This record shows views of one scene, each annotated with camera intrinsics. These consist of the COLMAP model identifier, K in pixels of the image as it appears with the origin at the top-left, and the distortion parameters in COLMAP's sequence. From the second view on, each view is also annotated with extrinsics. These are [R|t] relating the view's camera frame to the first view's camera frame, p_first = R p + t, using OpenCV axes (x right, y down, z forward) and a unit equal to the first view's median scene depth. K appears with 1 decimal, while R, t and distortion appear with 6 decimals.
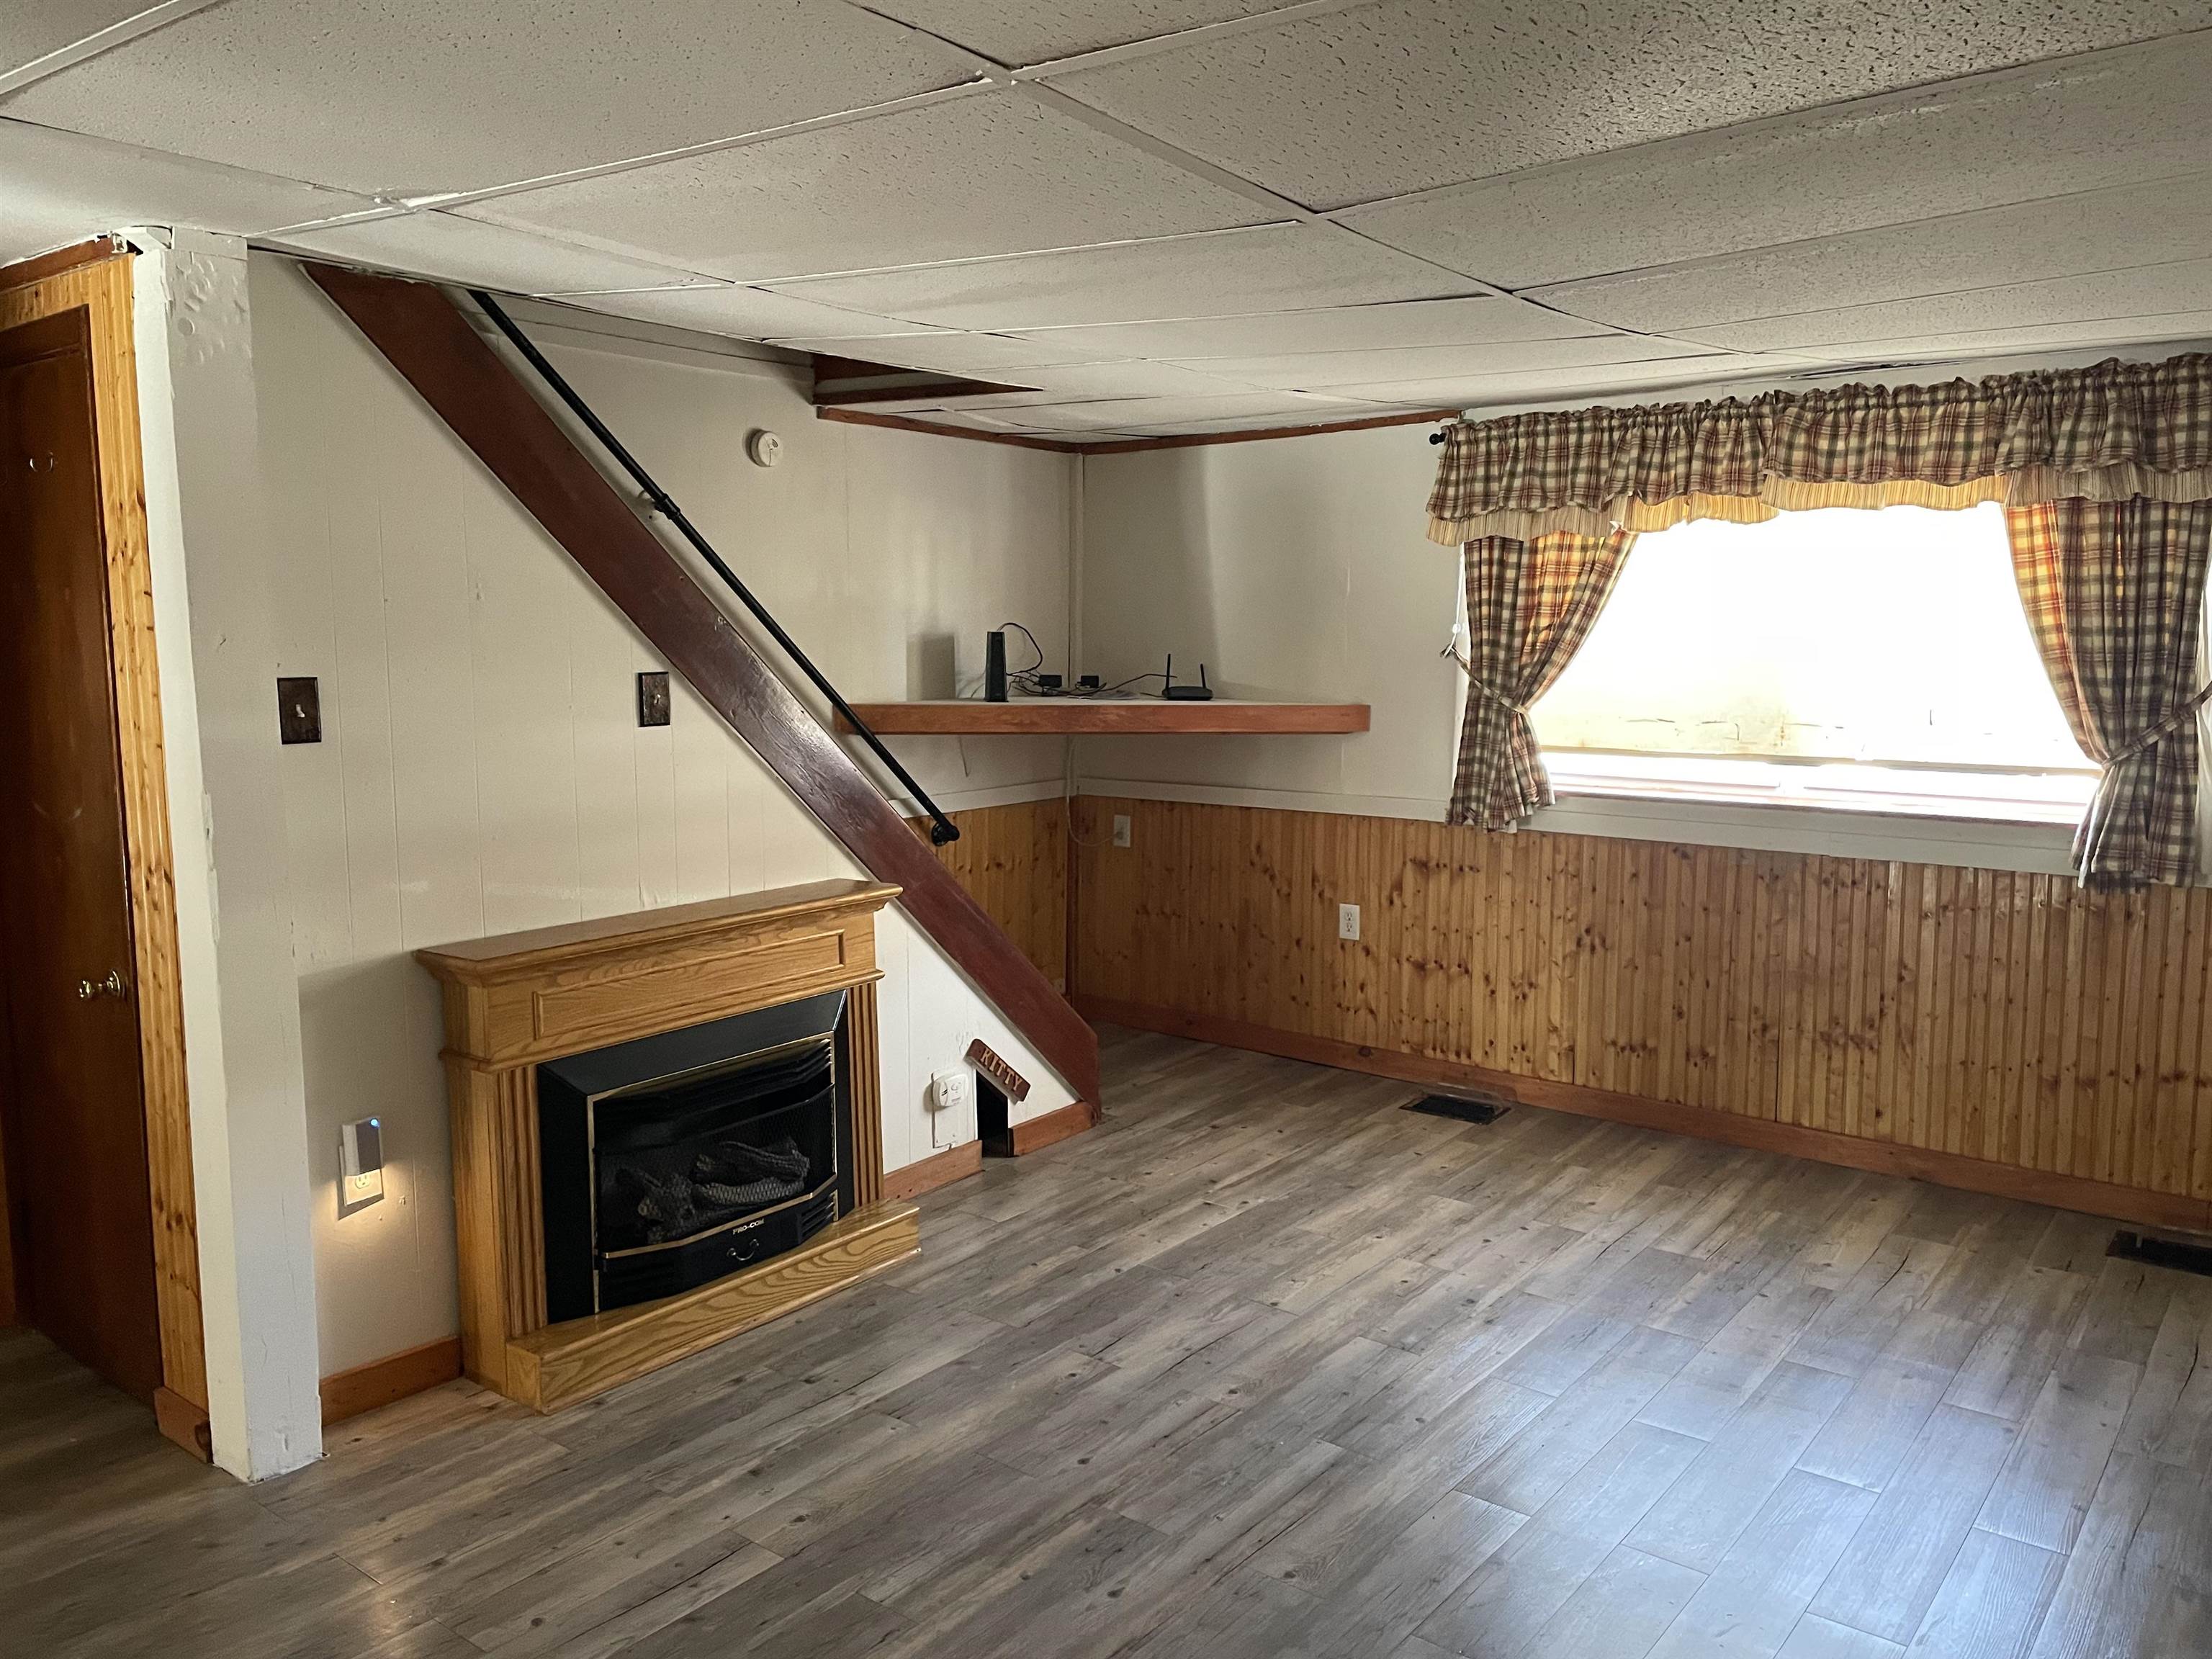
lens RADIAL K [[1657.0, 0, 1108.9], [0, 1657.0, 820.8], [0, 0, 1]] dist [0.099084, -0.130003]
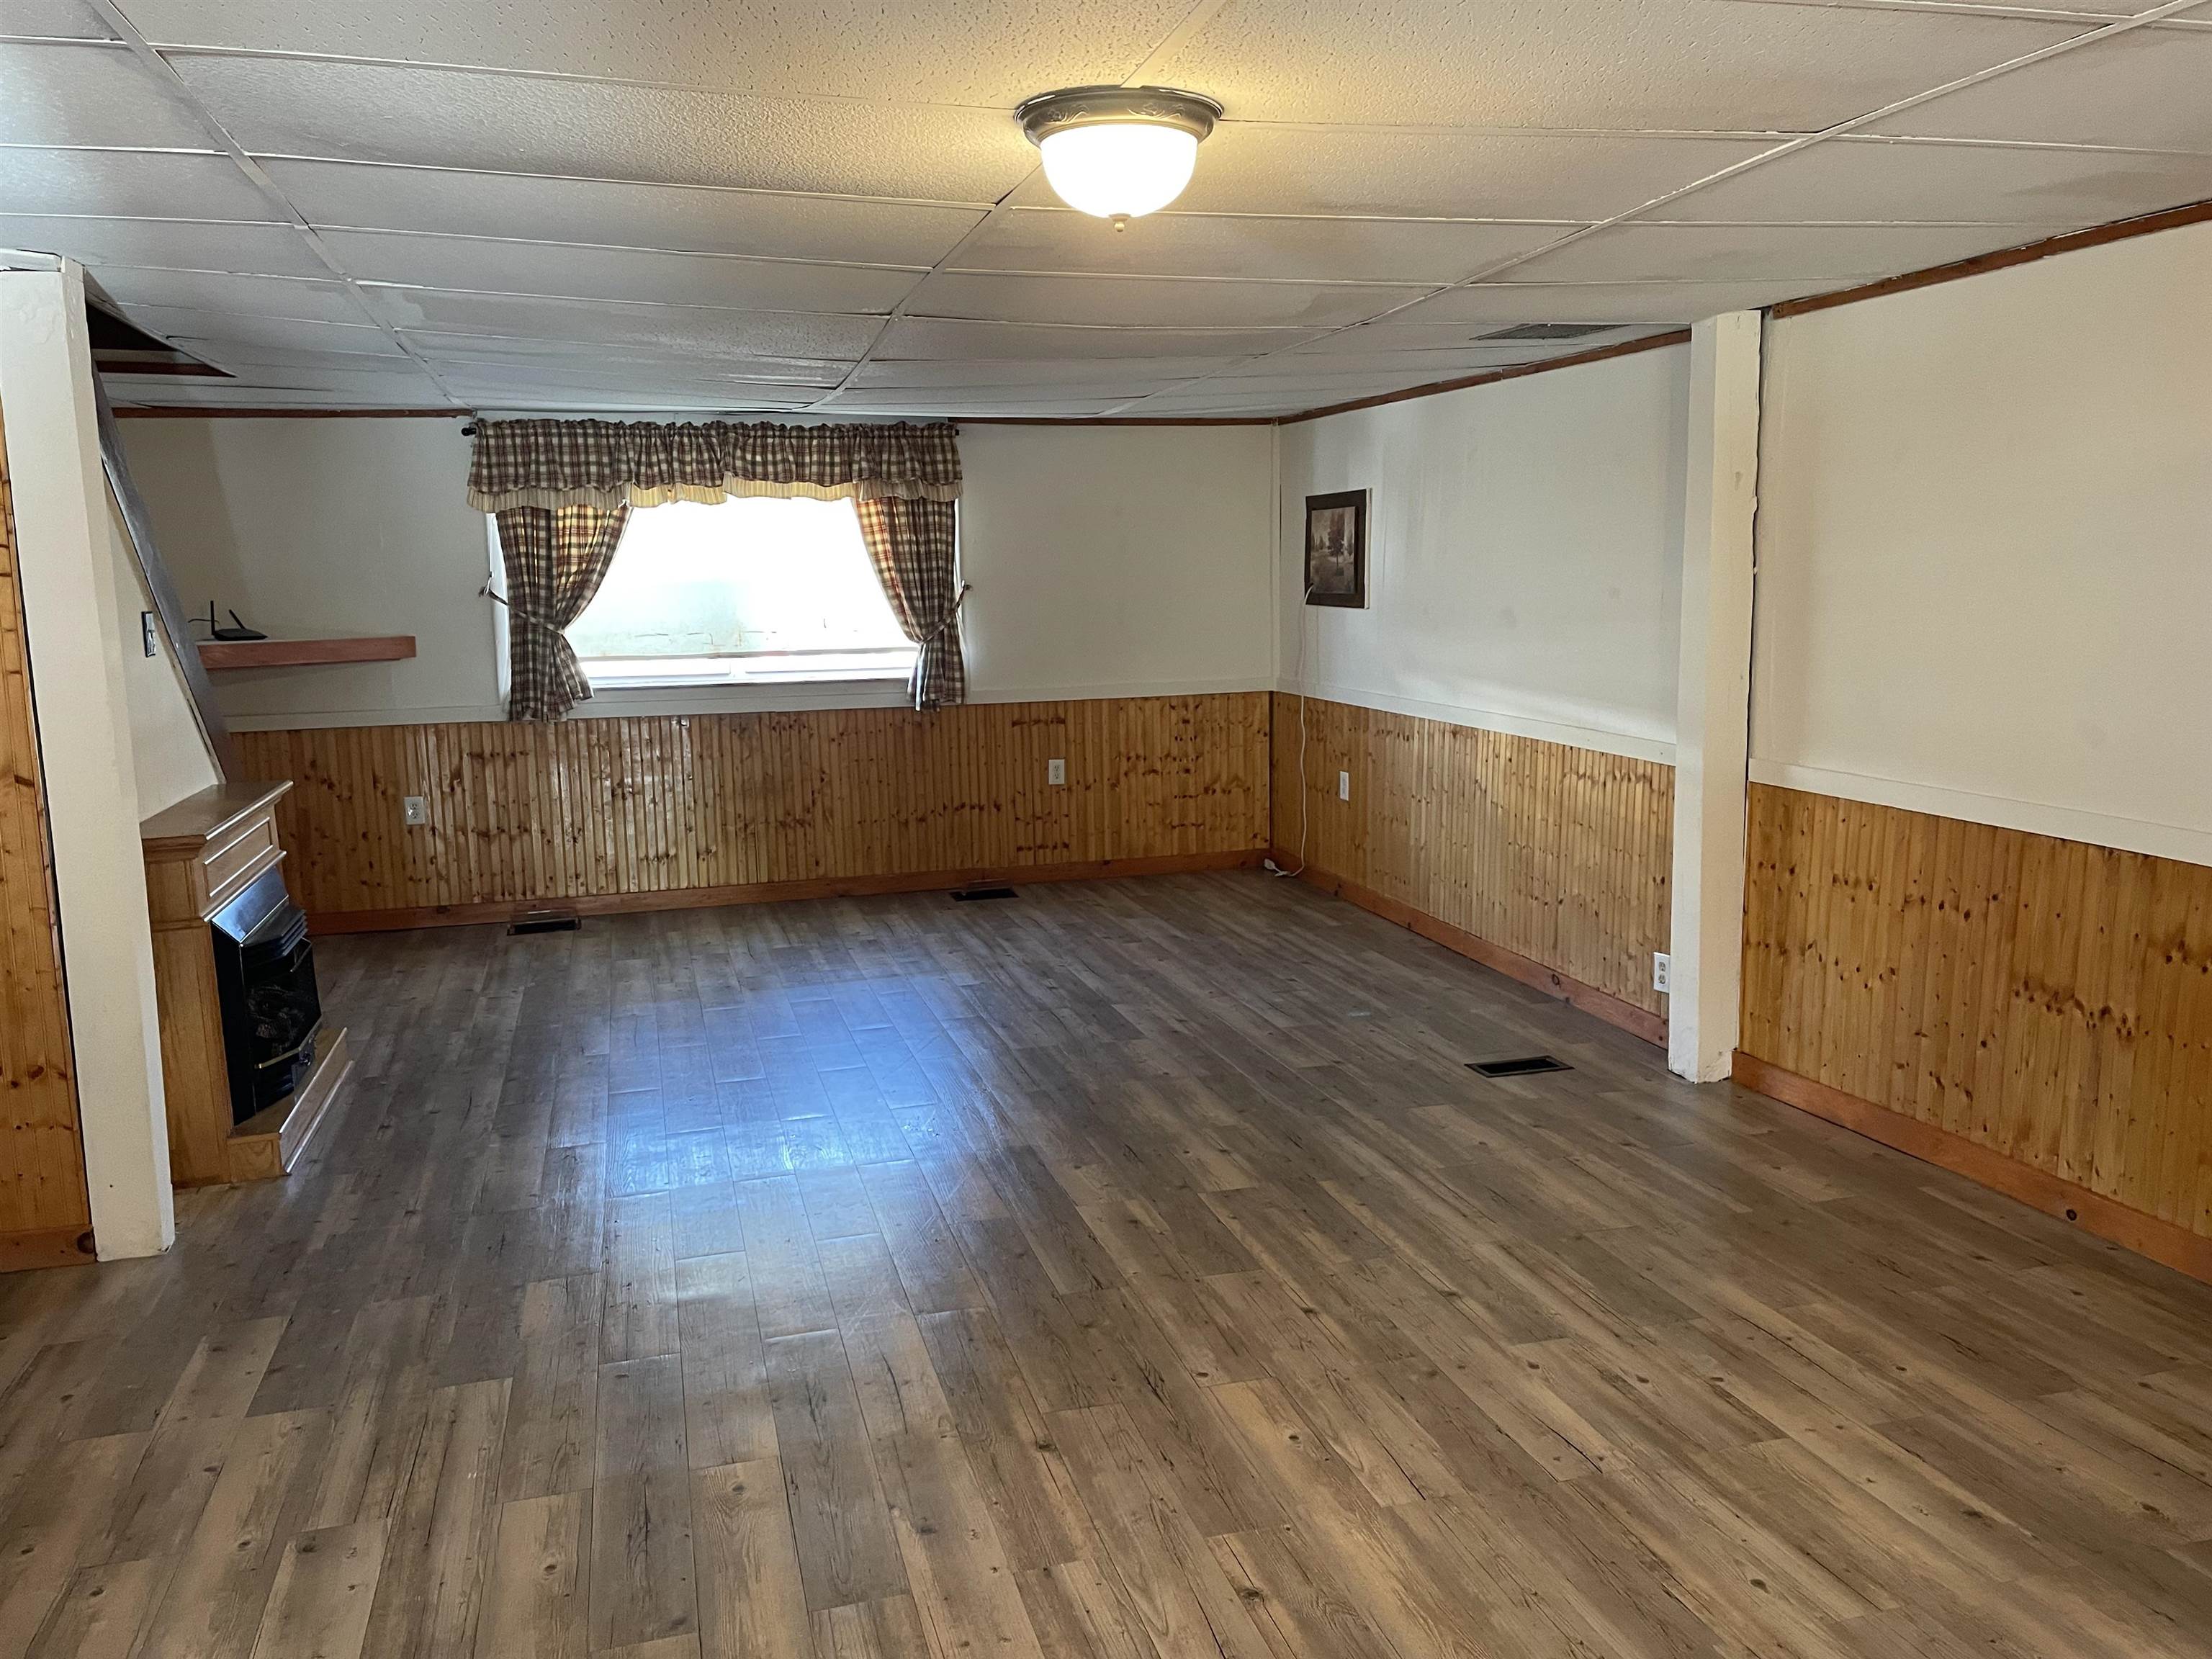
lens RADIAL K [[1657.0, 0, 1108.9], [0, 1657.0, 820.8], [0, 0, 1]] dist [0.099084, -0.130003]
pose [[0.585483, -0.132147, 0.799842, -0.662971], [0.116424, 0.990104, 0.078360, 0.035495], [-0.802281, 0.047242, 0.595074, -0.207367]]
